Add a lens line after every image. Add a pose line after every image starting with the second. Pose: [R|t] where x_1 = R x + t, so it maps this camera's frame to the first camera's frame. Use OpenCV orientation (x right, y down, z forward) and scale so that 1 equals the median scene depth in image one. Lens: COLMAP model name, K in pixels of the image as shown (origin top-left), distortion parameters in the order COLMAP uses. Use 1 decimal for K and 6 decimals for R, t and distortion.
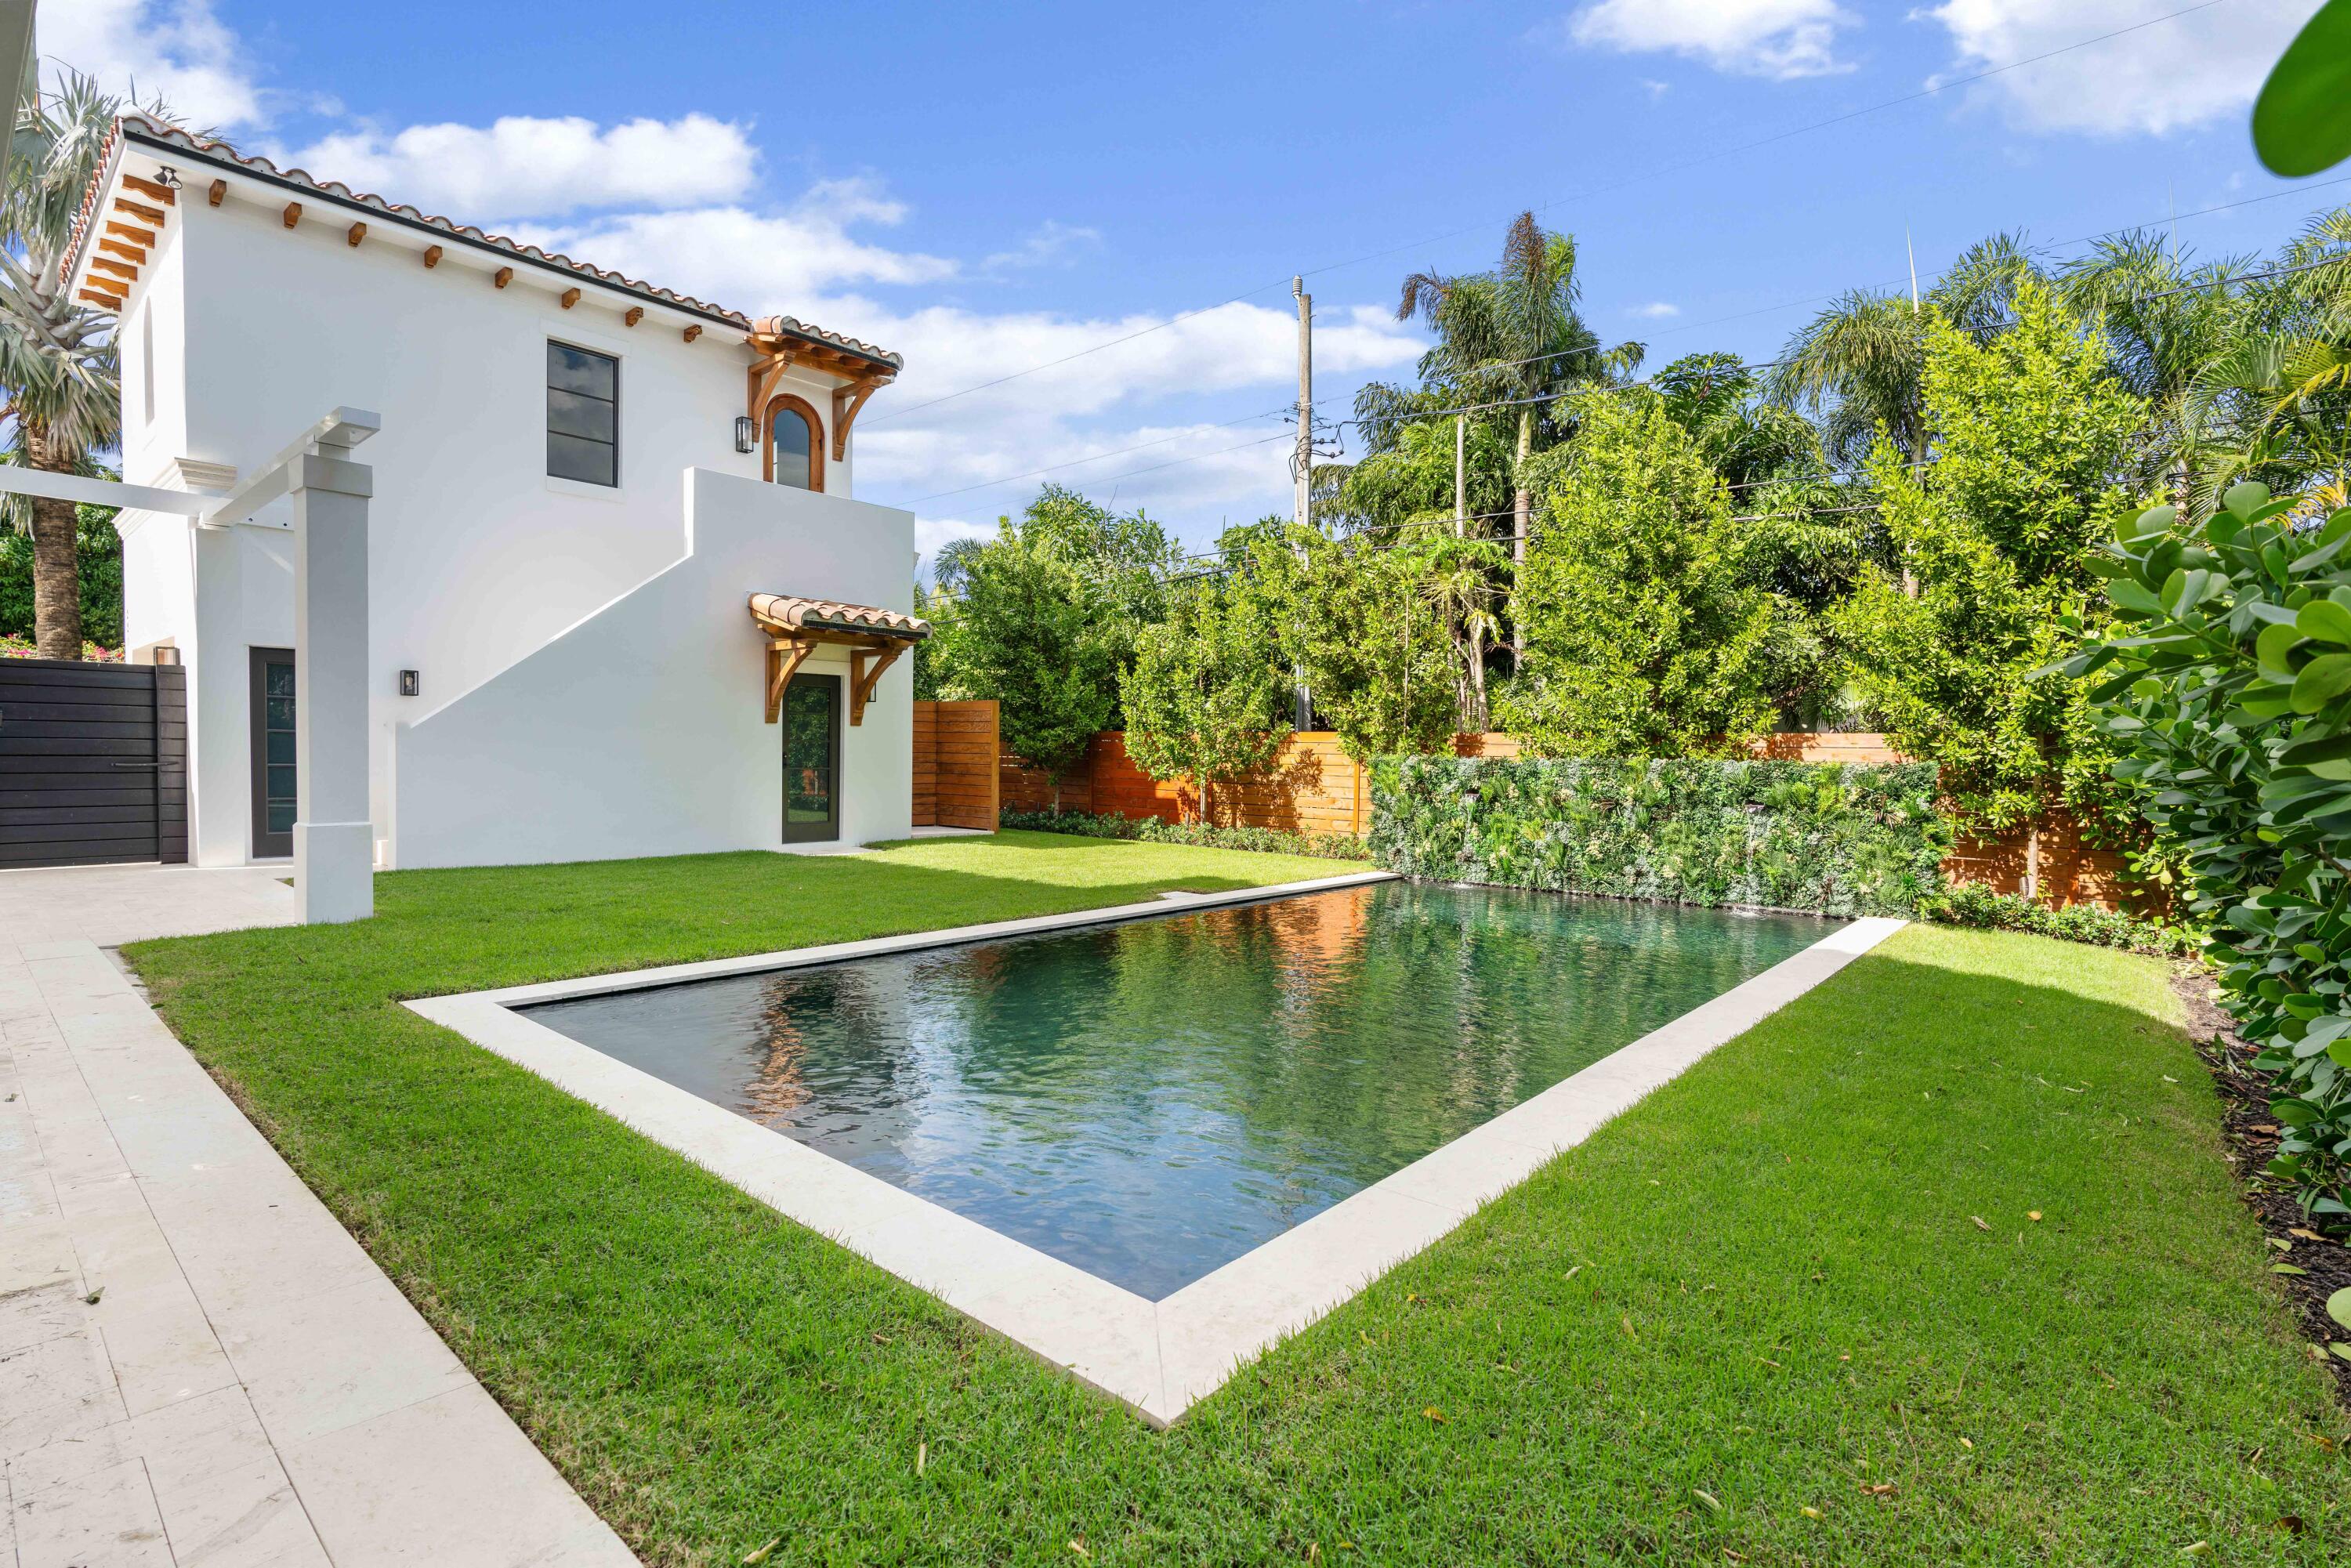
lens RADIAL K [[1127.4, 0, 1172.8], [0, 1127.4, 783.5], [0, 0, 1]] dist [-0.000436, -0.000010]
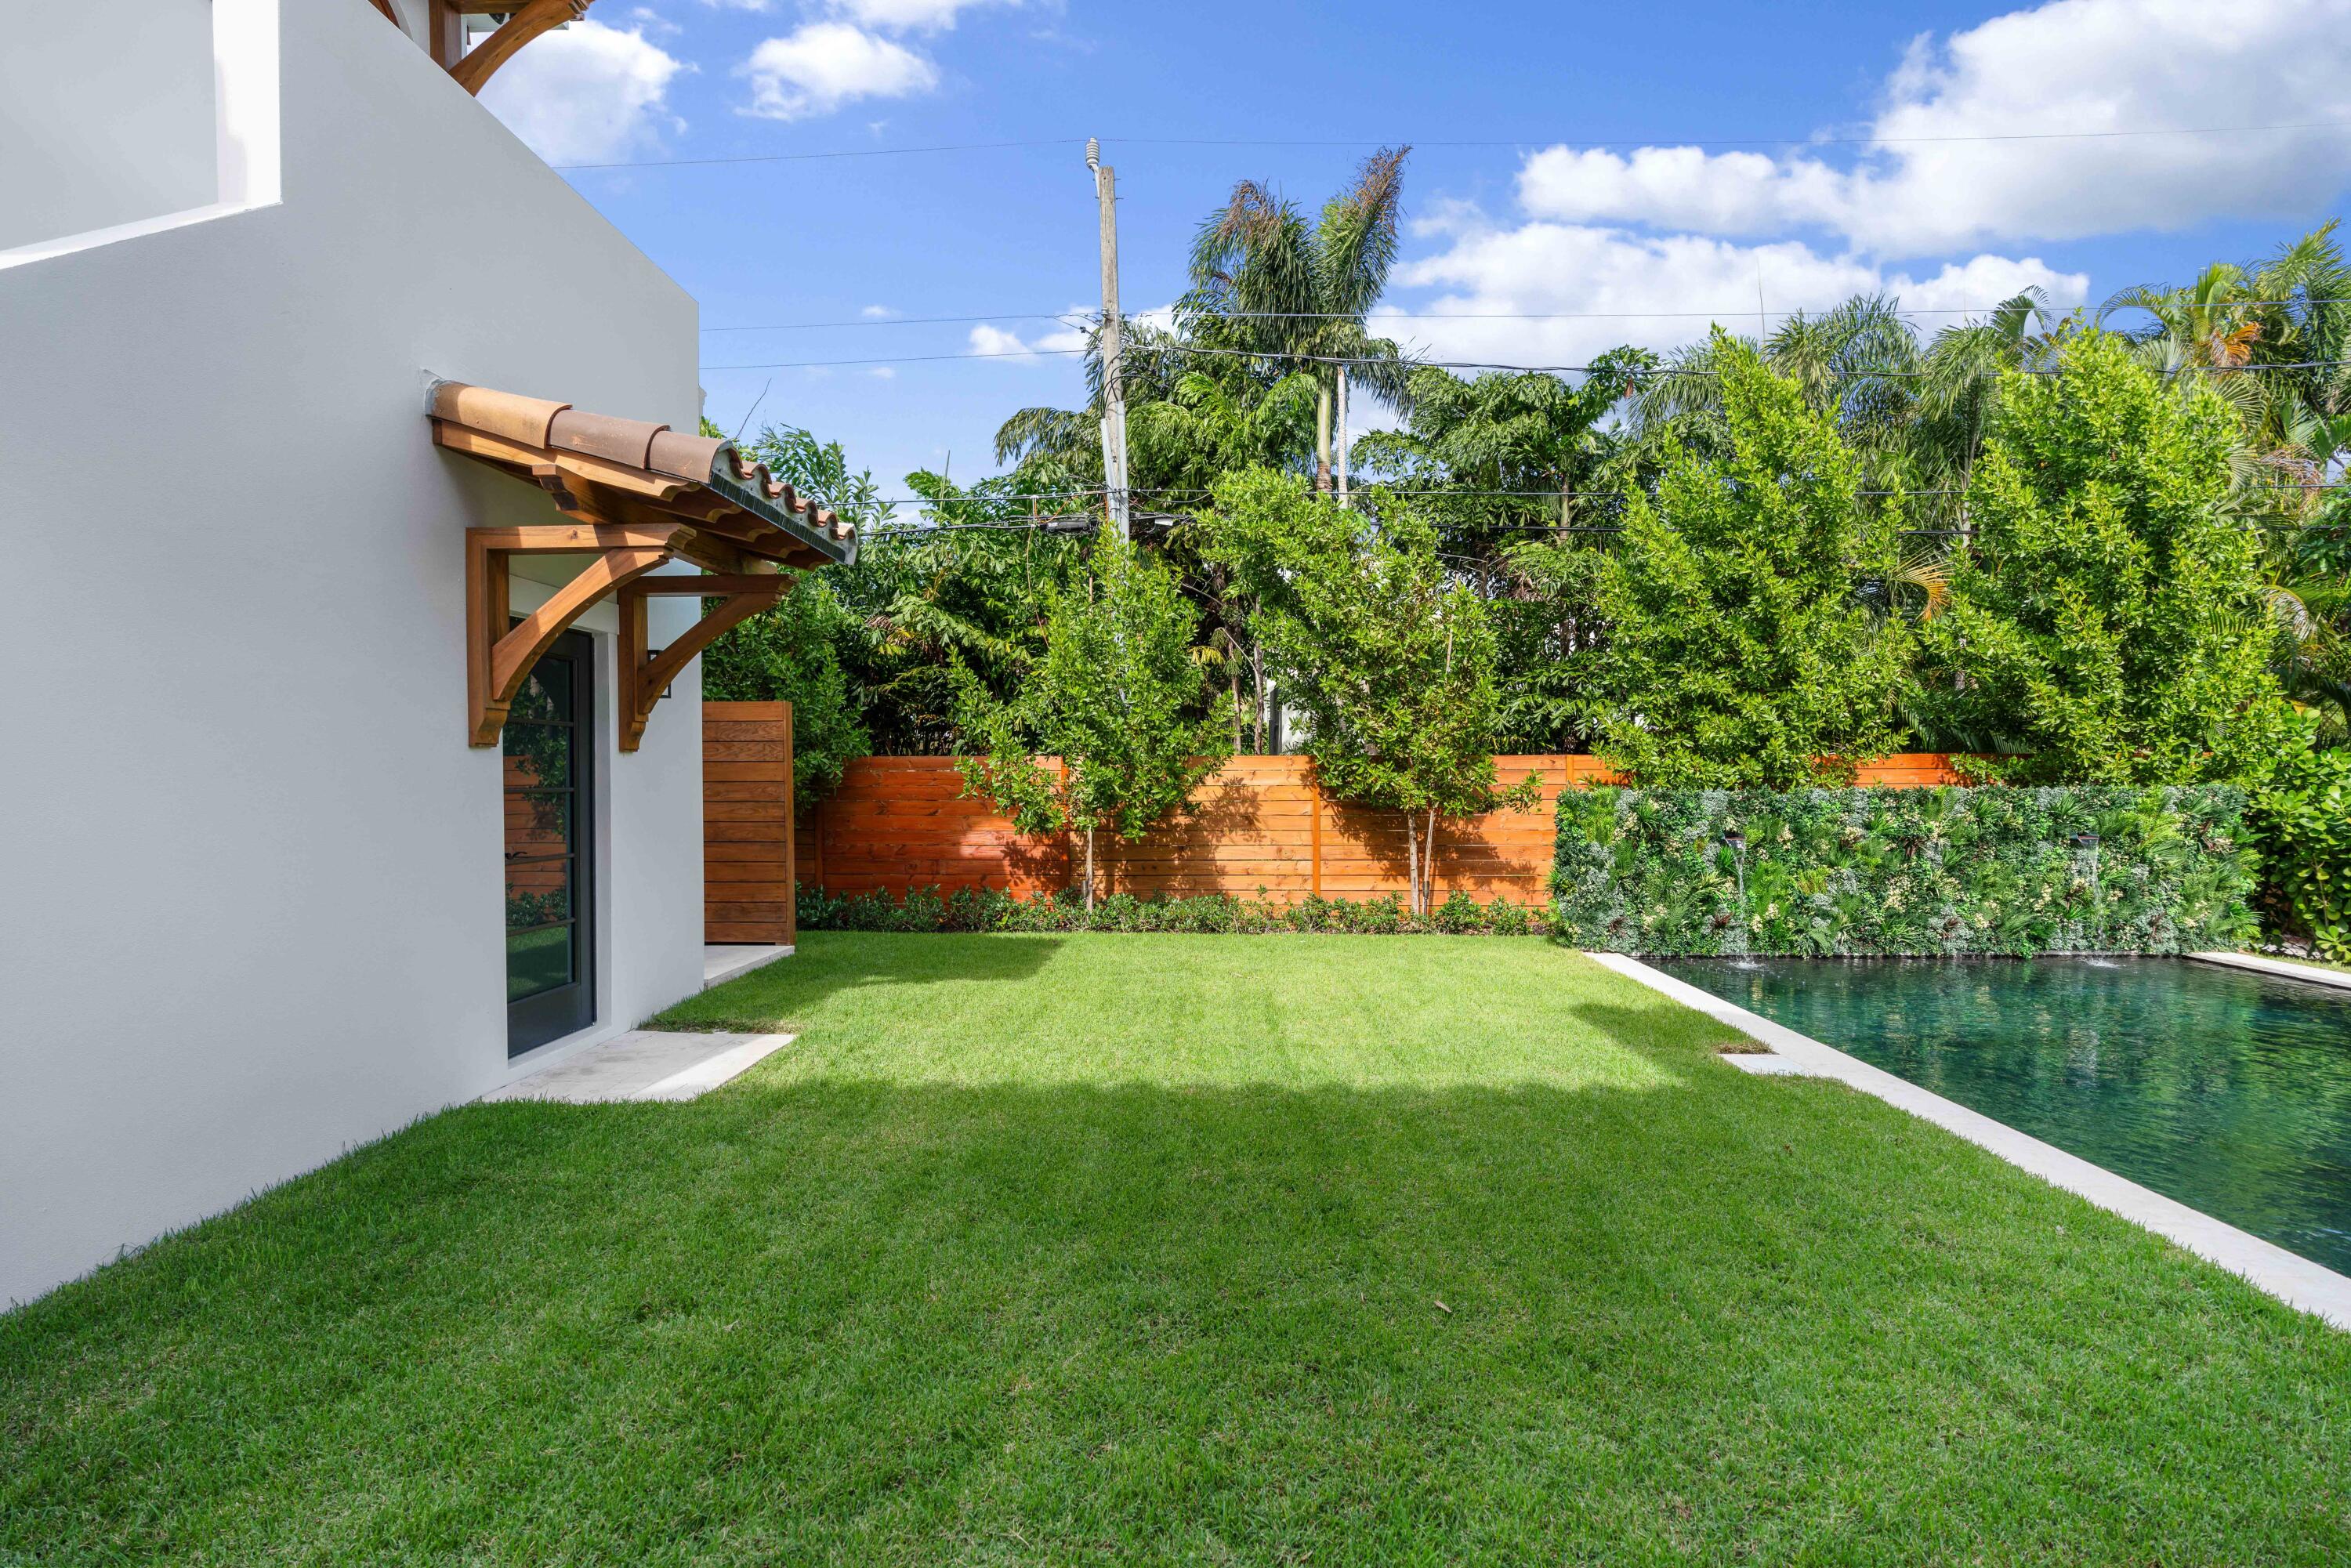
lens RADIAL K [[1056.8, 0, 1176.4], [0, 1056.8, 768.7], [0, 0, 1]] dist [0.003288, 0.000318]
pose [[0.772083, -0.018900, 0.635240, -0.435743], [0.035061, 0.999302, -0.012881, -0.038173], [-0.634553, 0.032218, 0.772207, 0.649399]]
